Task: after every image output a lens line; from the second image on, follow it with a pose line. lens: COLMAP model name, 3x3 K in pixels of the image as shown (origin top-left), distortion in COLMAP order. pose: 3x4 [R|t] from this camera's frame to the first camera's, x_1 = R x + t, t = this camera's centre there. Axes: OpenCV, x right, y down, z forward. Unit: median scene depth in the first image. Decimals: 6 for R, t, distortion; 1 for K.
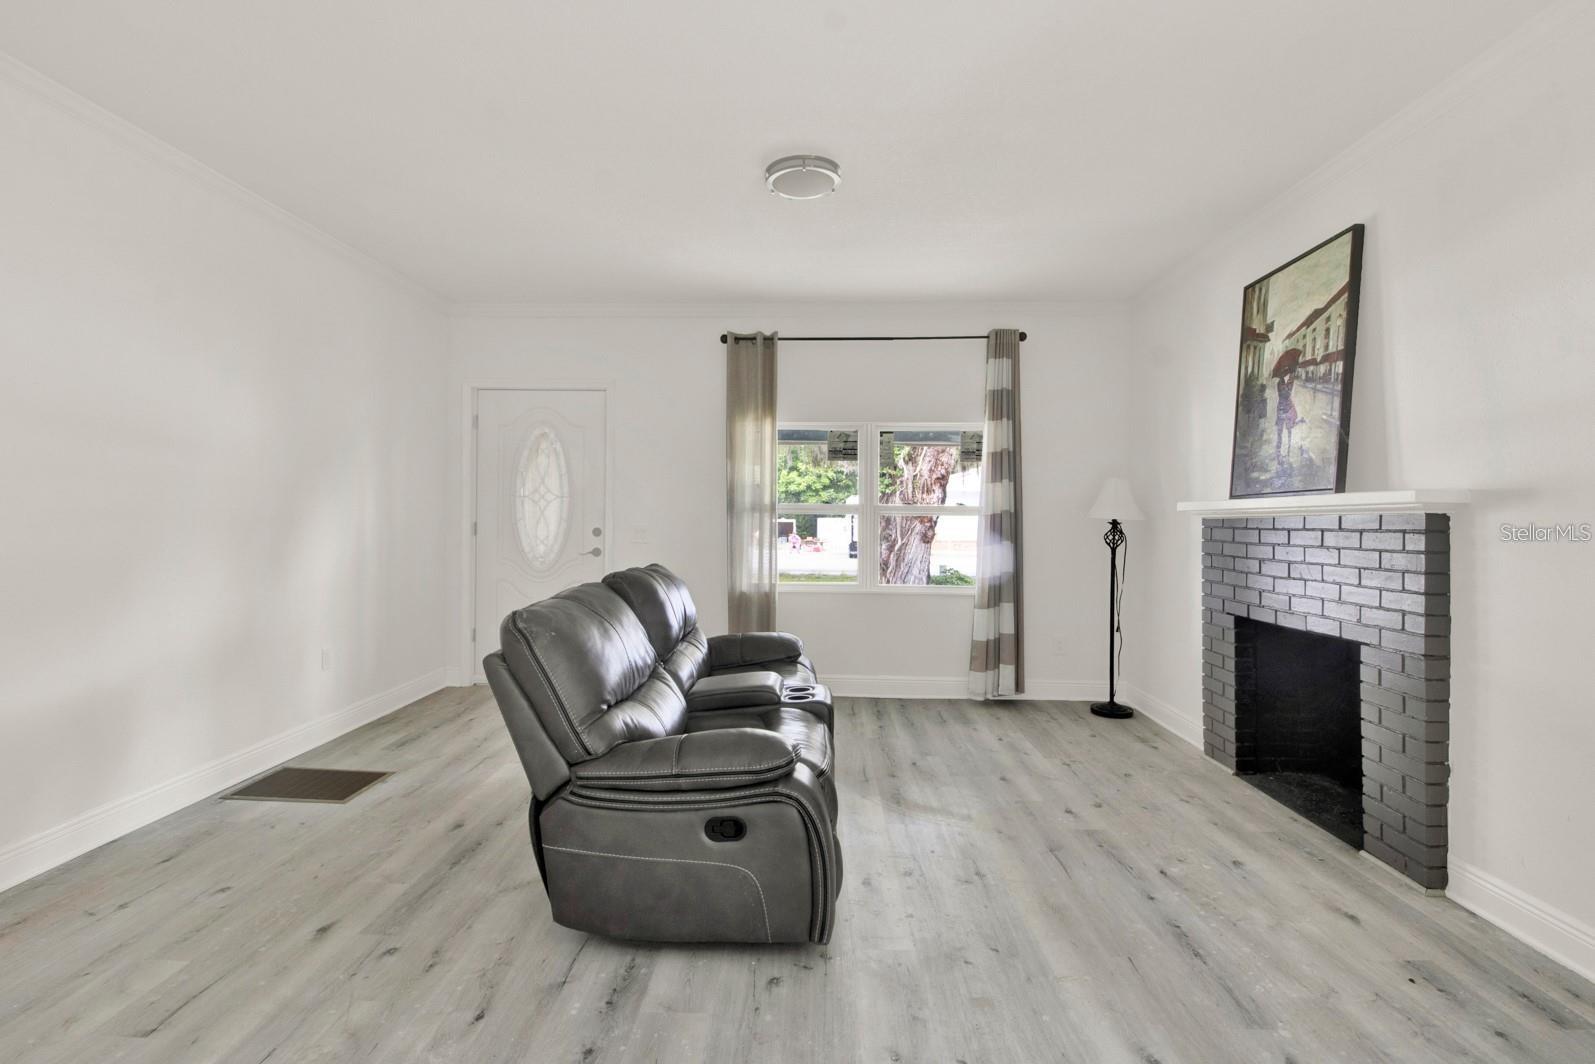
lens RADIAL K [[767.5, 0, 796.3], [0, 767.5, 524.0], [0, 0, 1]] dist [0.001557, -0.009465]
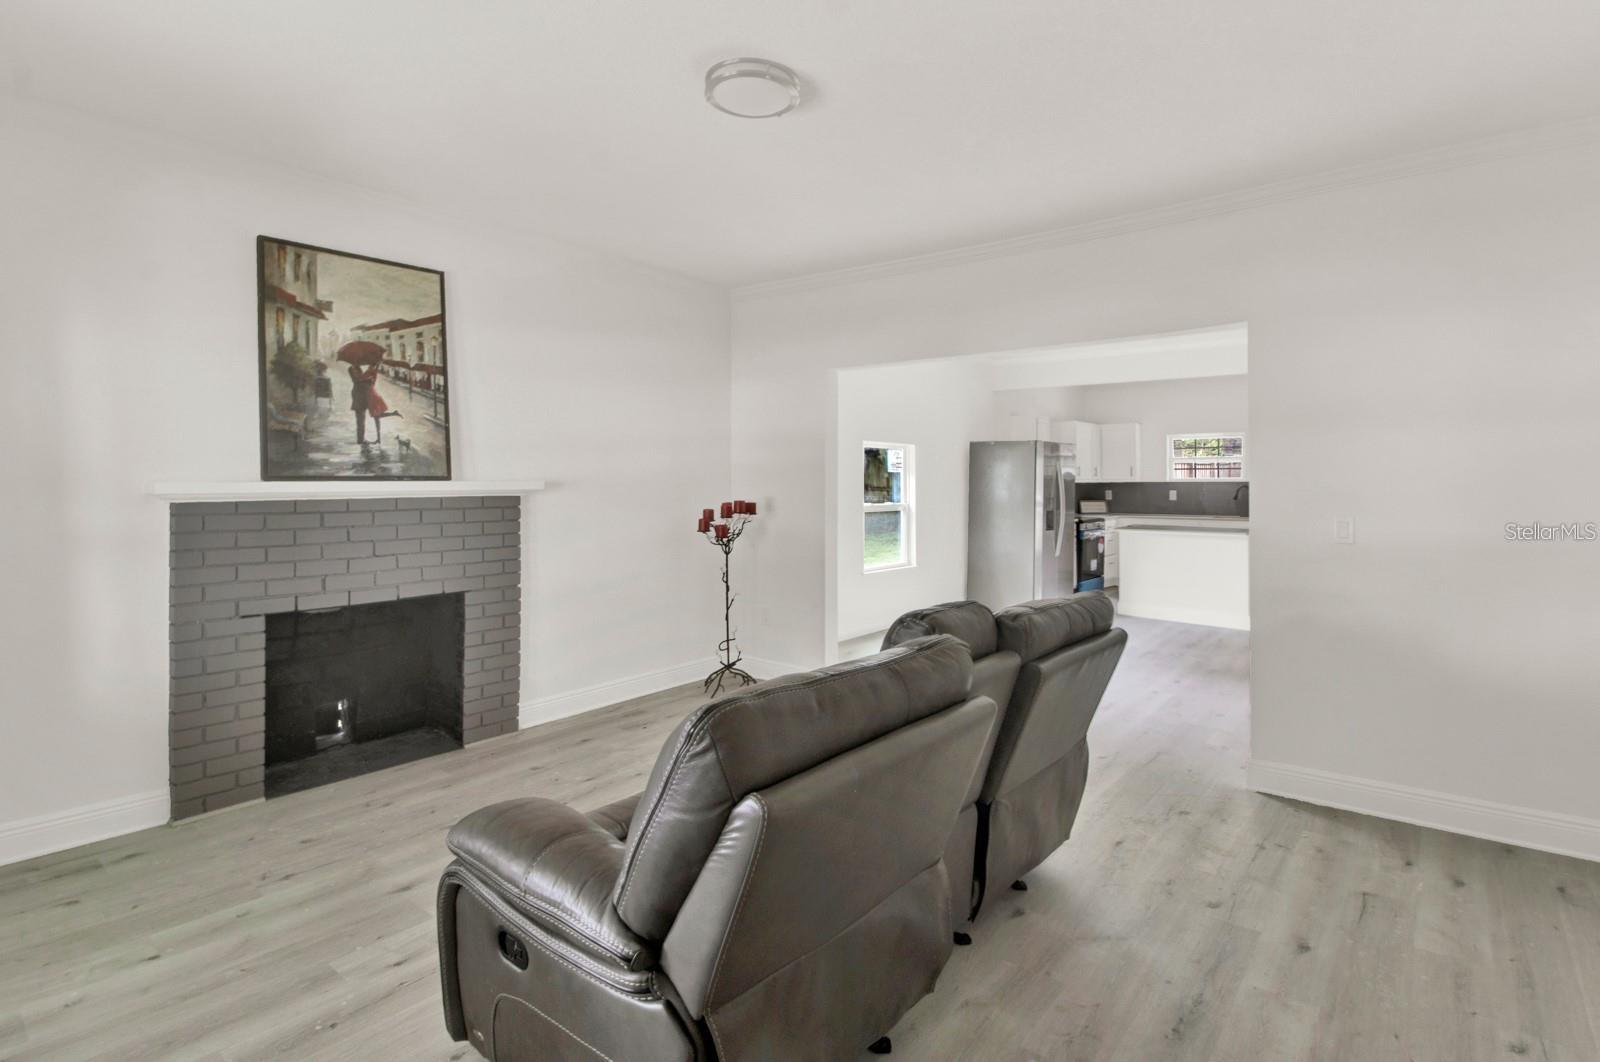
lens RADIAL K [[791.0, 0, 781.4], [0, 791.0, 483.3], [0, 0, 1]] dist [-0.014487, -0.001295]
pose [[-0.778296, -0.011208, 0.627797, -0.463686], [-0.005773, 0.999926, 0.010695, -0.044687], [-0.627871, 0.004700, -0.778303, 1.415297]]
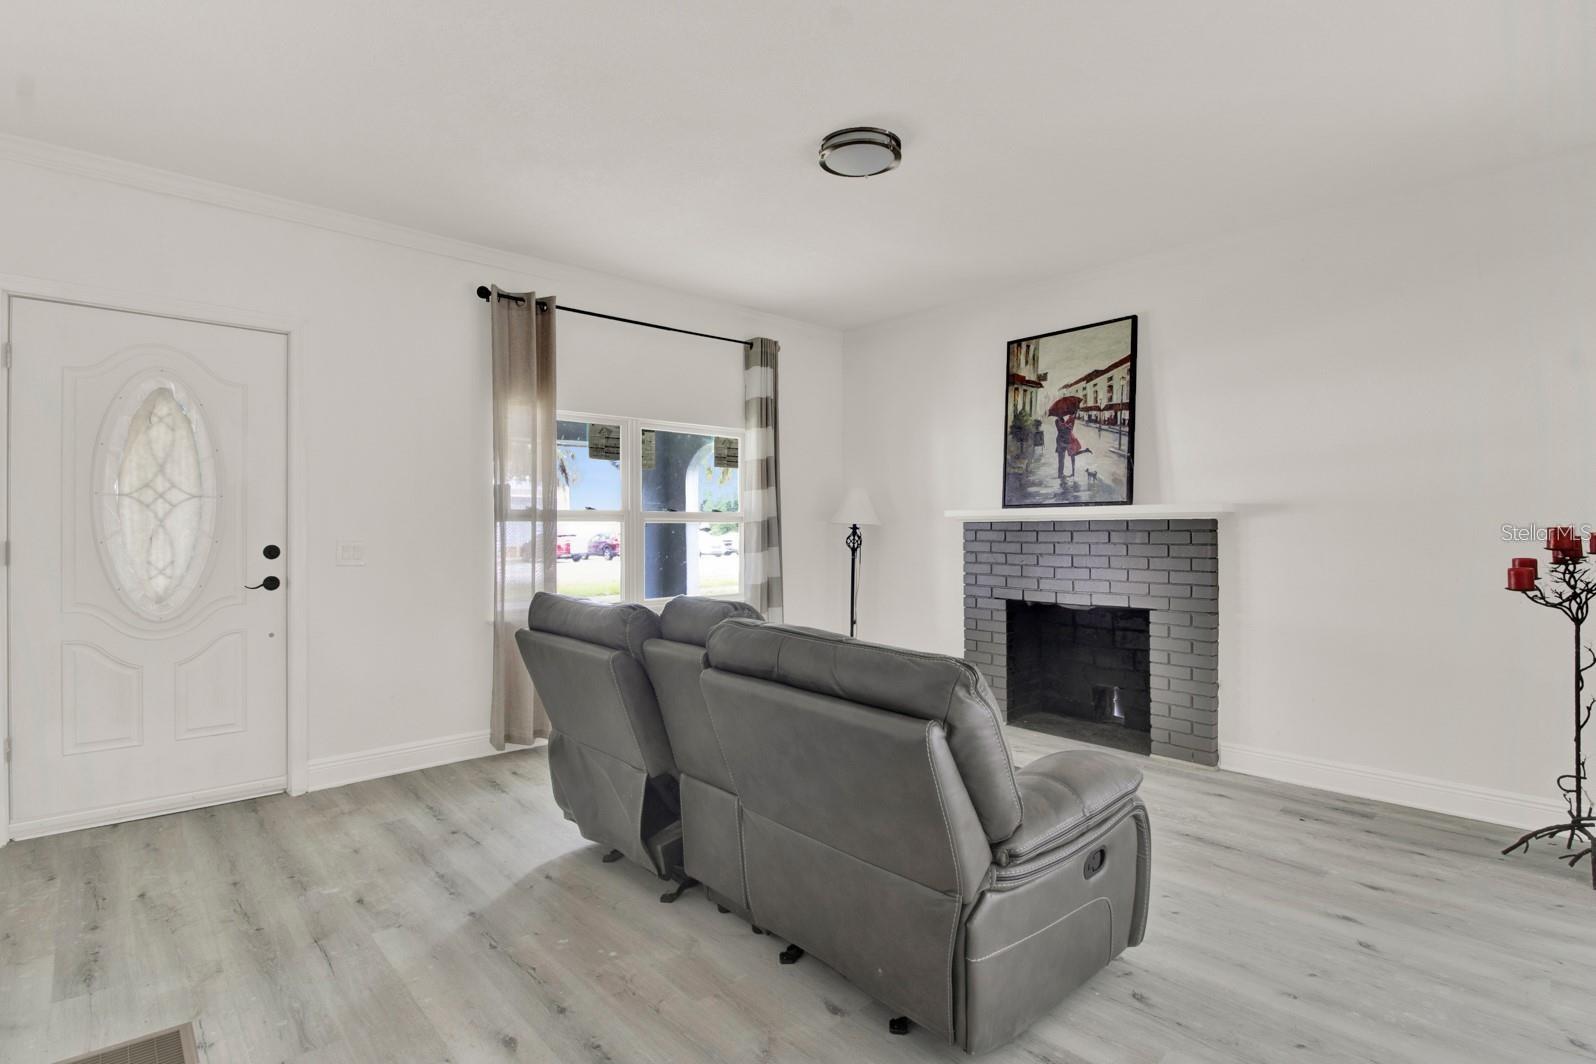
lens RADIAL K [[766.1, 0, 799.7], [0, 766.1, 534.8], [0, 0, 1]] dist [-0.001815, -0.000668]
pose [[0.717962, -0.019372, 0.695813, -0.595350], [0.012889, 0.999811, 0.014536, -0.011559], [-0.695963, -0.001468, 0.718076, 0.349468]]
